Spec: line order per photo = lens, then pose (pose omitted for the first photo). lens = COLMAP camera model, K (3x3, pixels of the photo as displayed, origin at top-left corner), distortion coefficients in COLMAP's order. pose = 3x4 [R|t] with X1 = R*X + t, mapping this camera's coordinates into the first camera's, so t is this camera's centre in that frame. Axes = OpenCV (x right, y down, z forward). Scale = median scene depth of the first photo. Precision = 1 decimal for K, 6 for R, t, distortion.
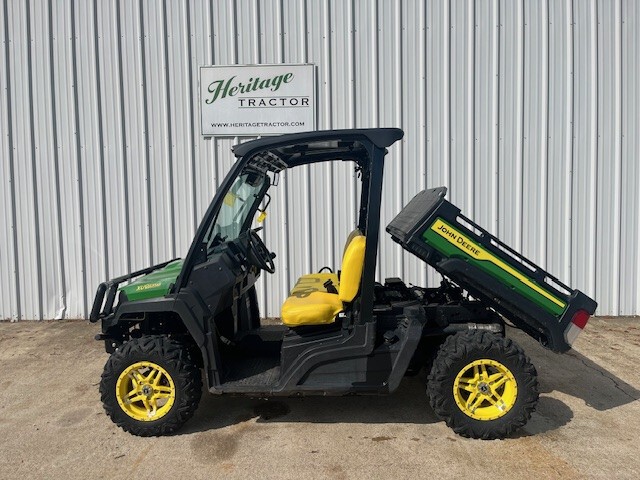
lens RADIAL K [[488.0, 0, 317.5], [0, 488.0, 235.7], [0, 0, 1]] dist [0.064788, -0.087108]
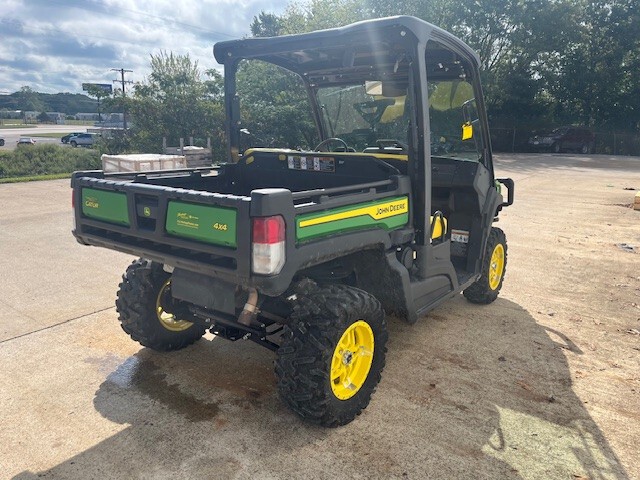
lens RADIAL K [[481.1, 0, 320.0], [0, 481.1, 240.0], [0, 0, 1]] dist [0.060446, -0.088009]
pose [[-0.553952, 0.202797, -0.807472, 0.806751], [-0.049915, 0.960045, 0.275359, -0.089730], [0.831051, 0.192841, -0.521696, 1.499507]]
